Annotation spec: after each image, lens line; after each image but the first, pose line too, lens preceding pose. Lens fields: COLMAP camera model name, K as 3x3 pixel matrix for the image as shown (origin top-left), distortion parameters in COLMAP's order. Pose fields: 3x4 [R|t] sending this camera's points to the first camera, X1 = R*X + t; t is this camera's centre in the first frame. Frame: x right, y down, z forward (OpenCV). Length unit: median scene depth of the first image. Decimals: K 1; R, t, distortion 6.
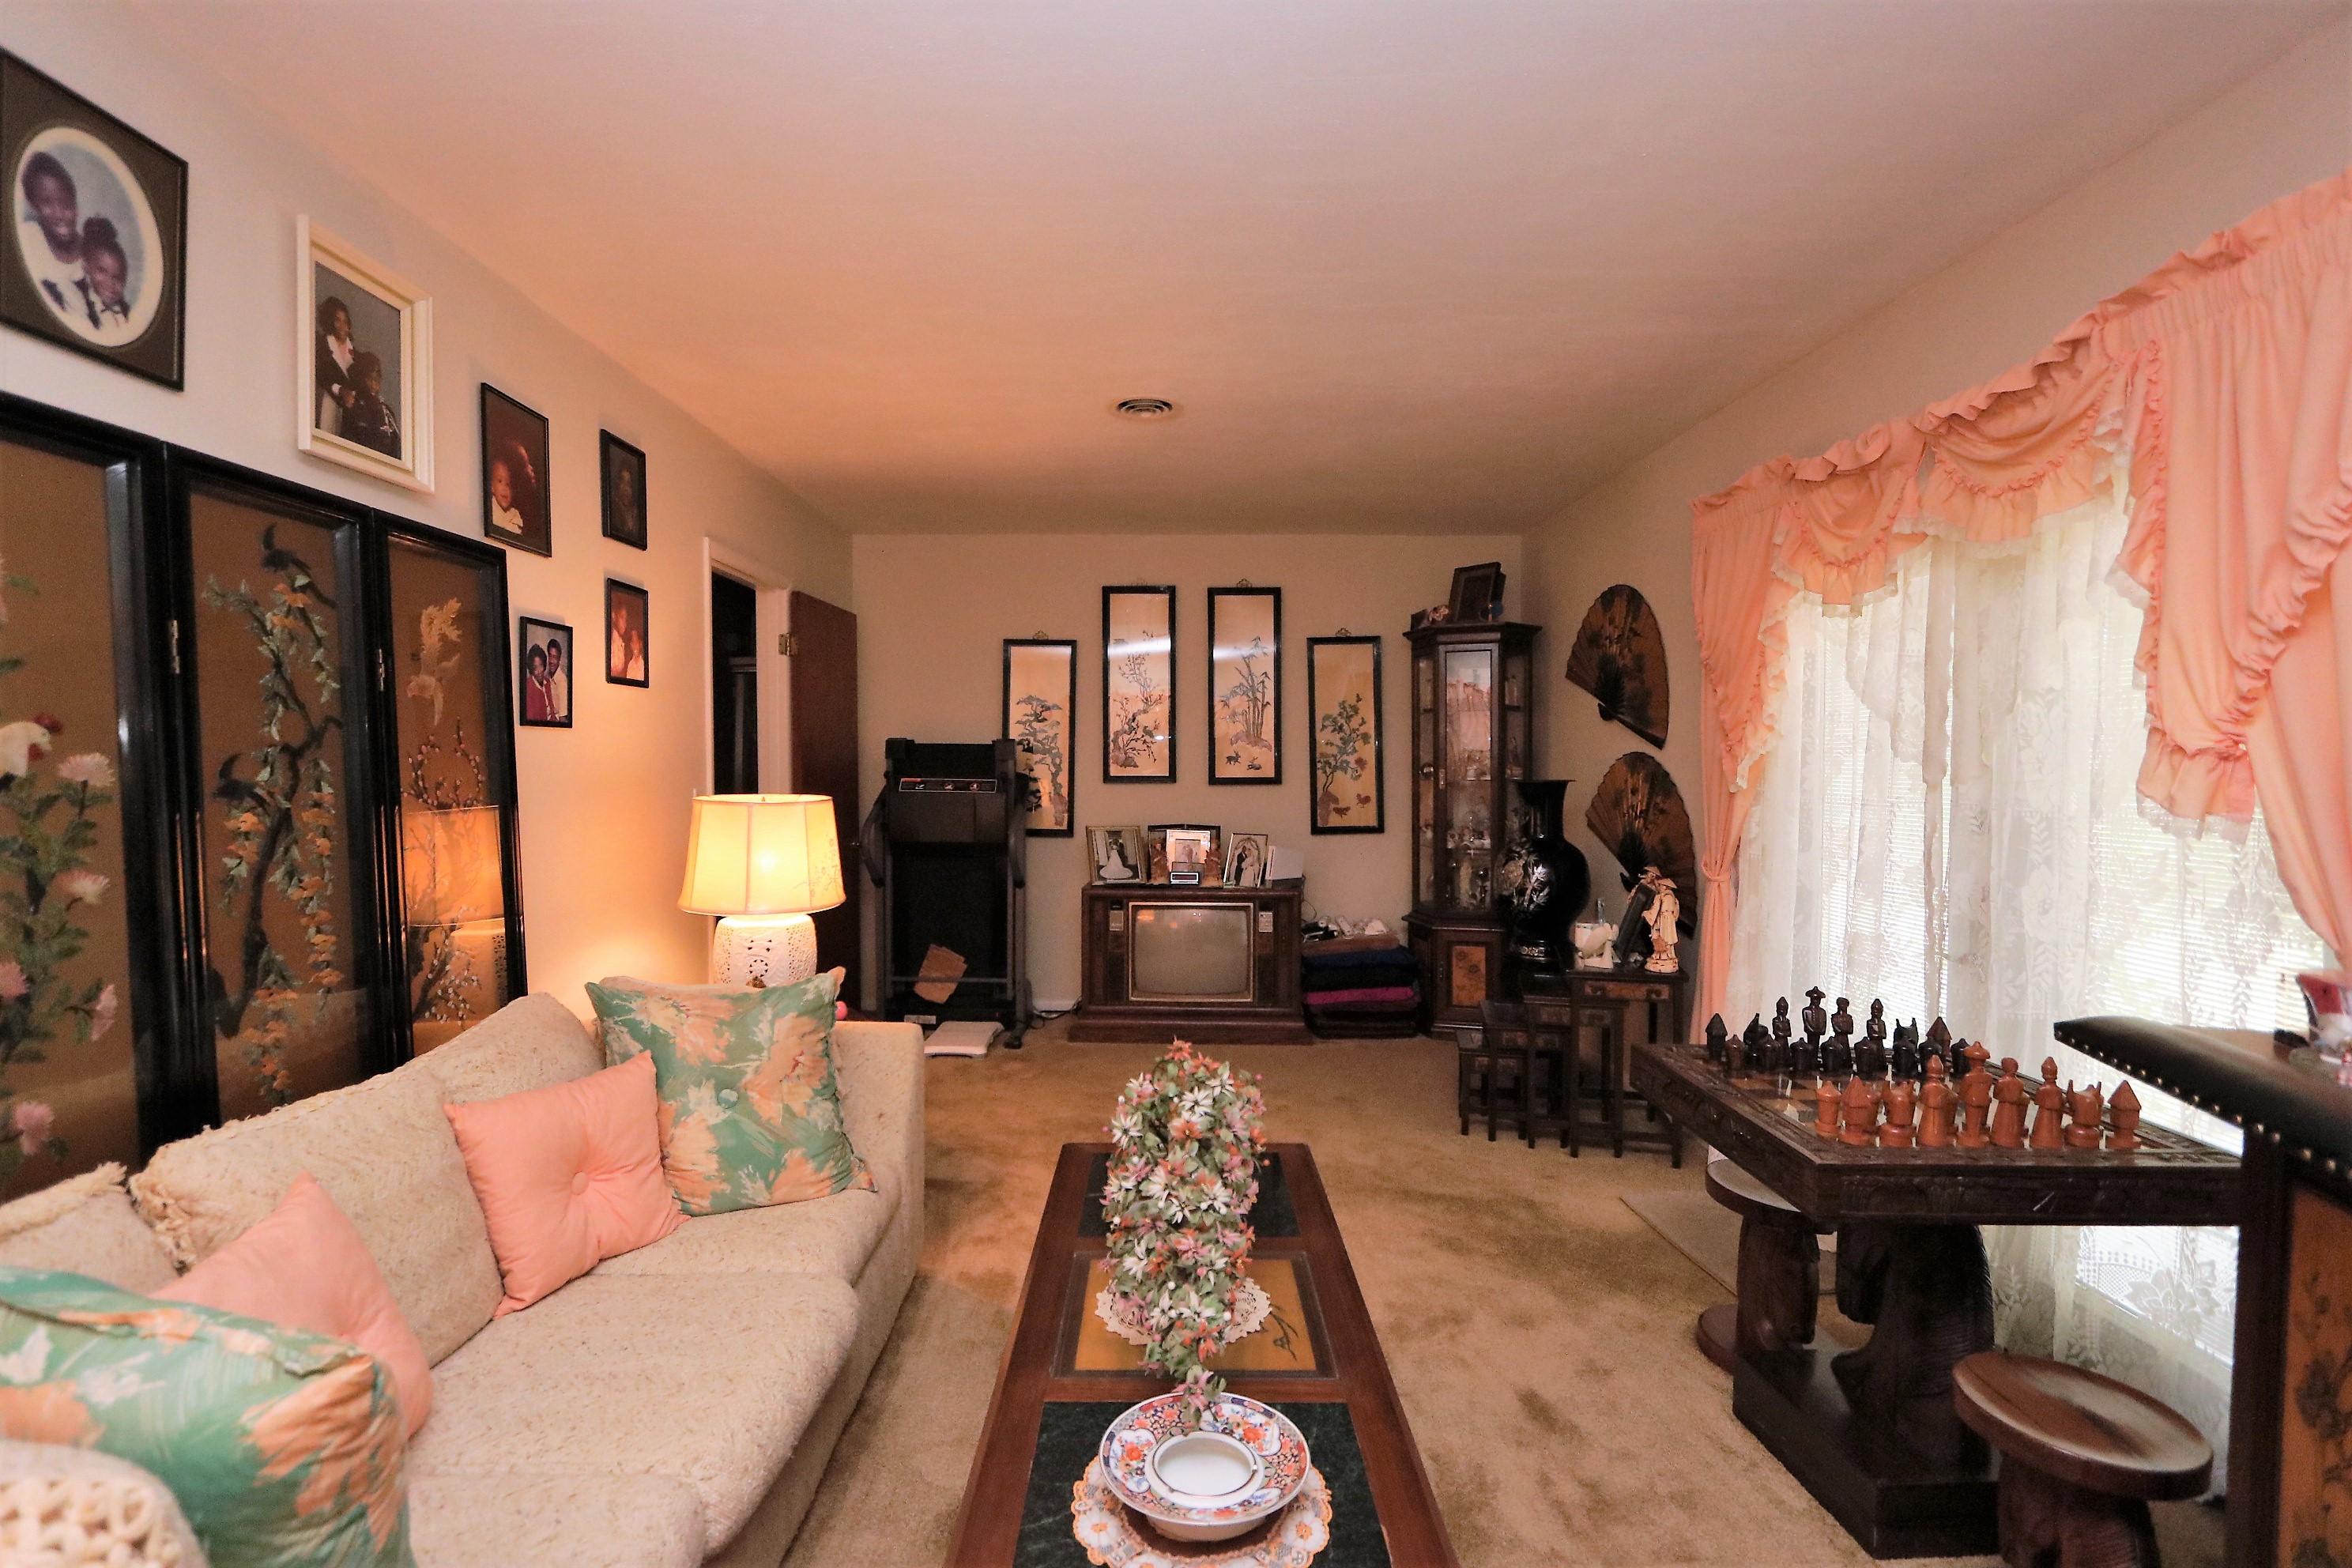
lens RADIAL K [[1094.4, 0, 1165.8], [0, 1094.4, 790.7], [0, 0, 1]] dist [-0.012982, 0.001873]
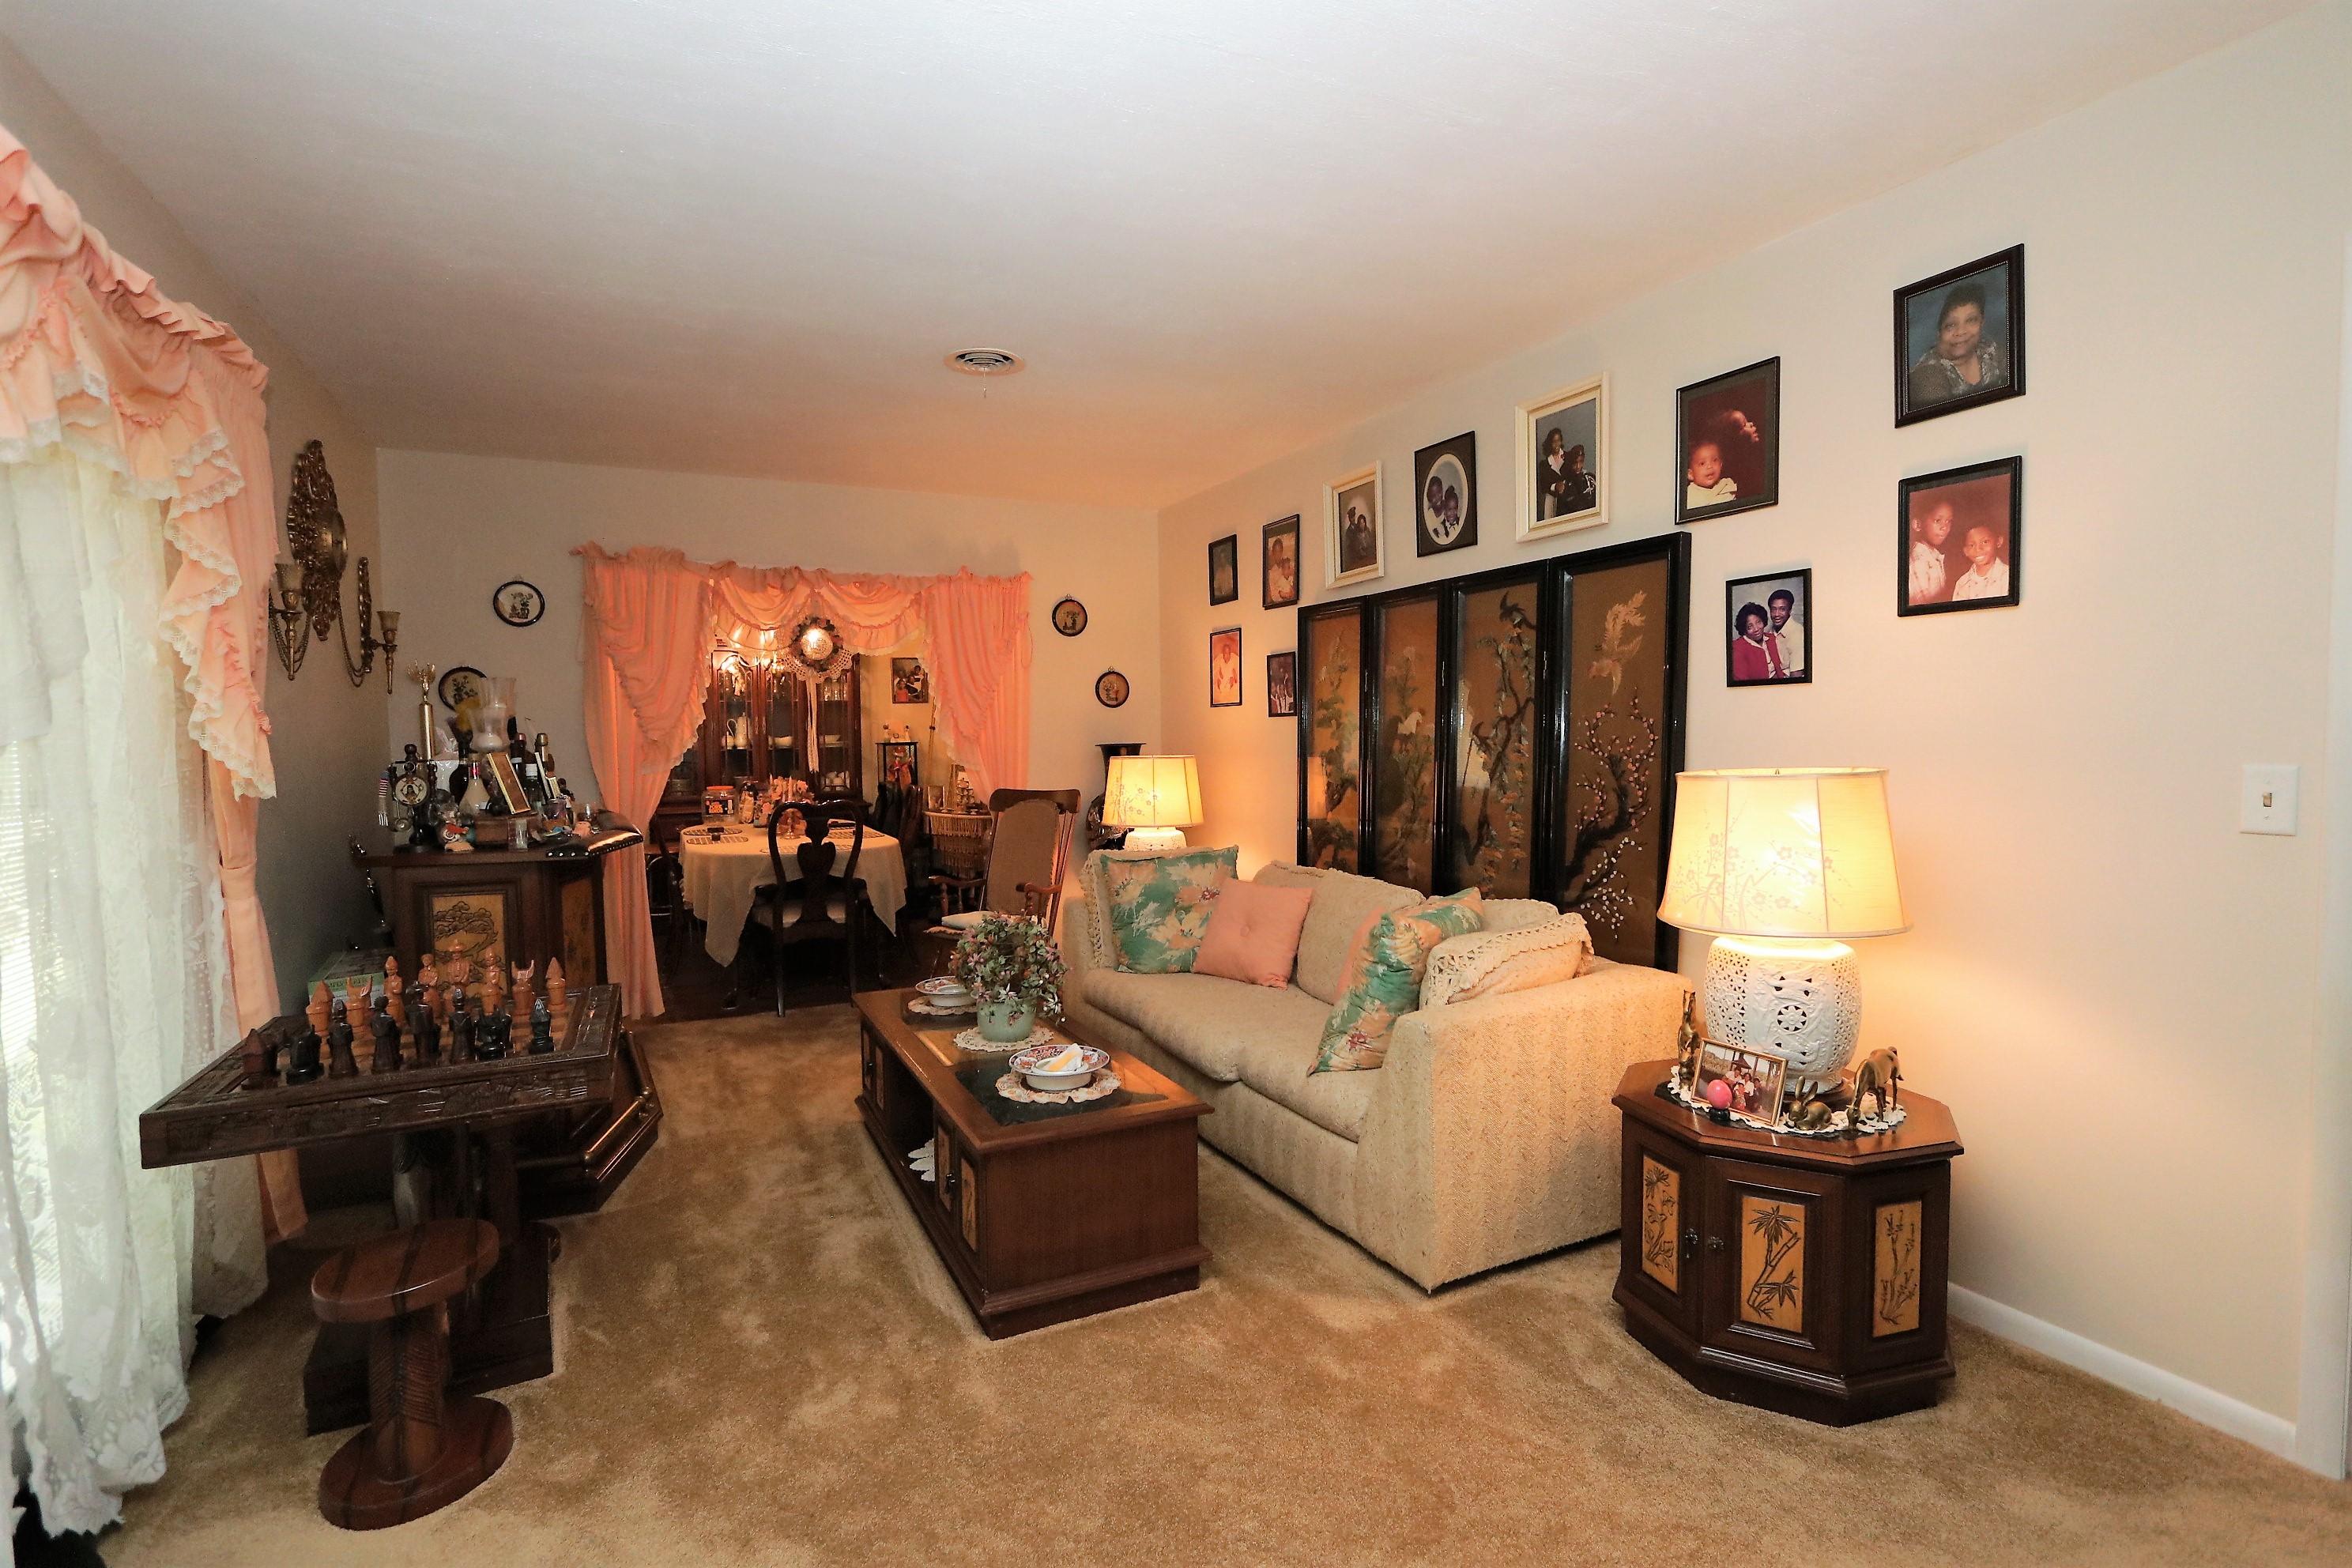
lens RADIAL K [[1094.4, 0, 1165.8], [0, 1094.4, 790.7], [0, 0, 1]] dist [-0.012982, 0.001873]
pose [[-0.899244, 0.028361, -0.436527, 0.419854], [-0.003935, 0.997331, 0.072903, -0.042916], [0.437429, 0.067275, -0.896733, 2.089602]]
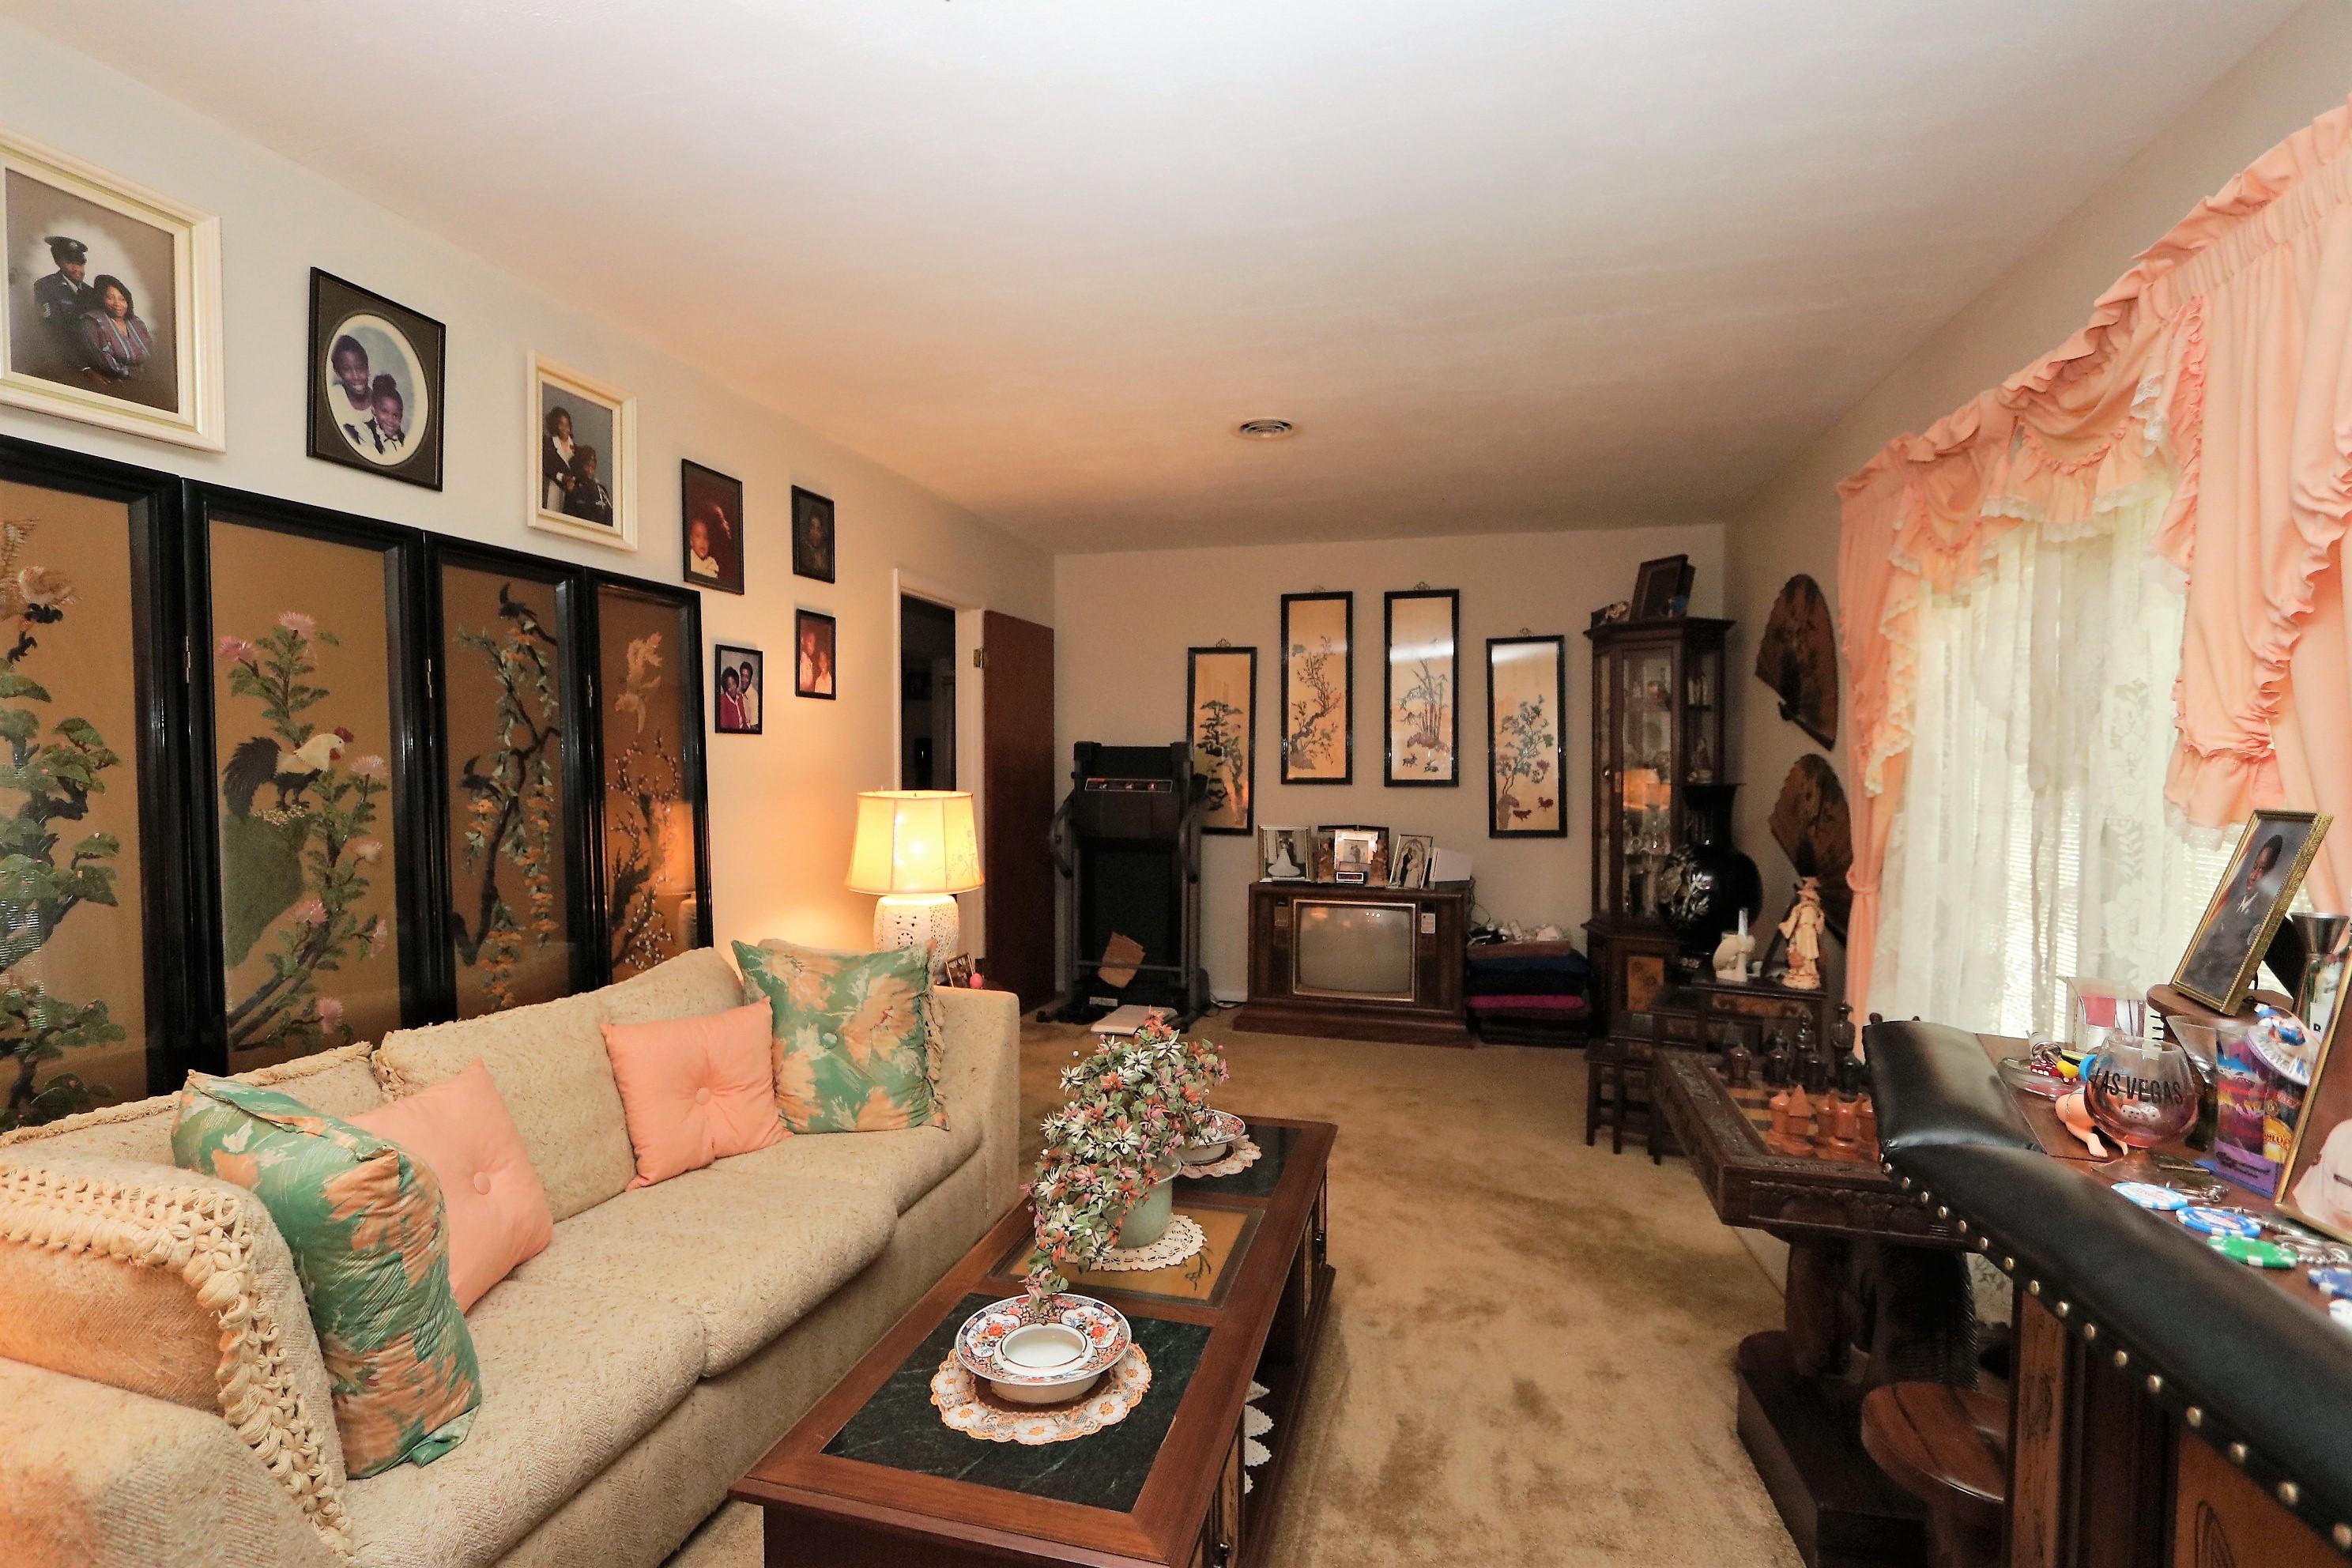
lens RADIAL K [[1094.4, 0, 1165.8], [0, 1094.4, 790.7], [0, 0, 1]] dist [-0.012982, 0.001873]
pose [[0.966090, 0.008094, -0.258078, 0.268918], [-0.008686, 0.999962, -0.001153, 0.003098], [0.258059, 0.003356, 0.966123, -0.074910]]
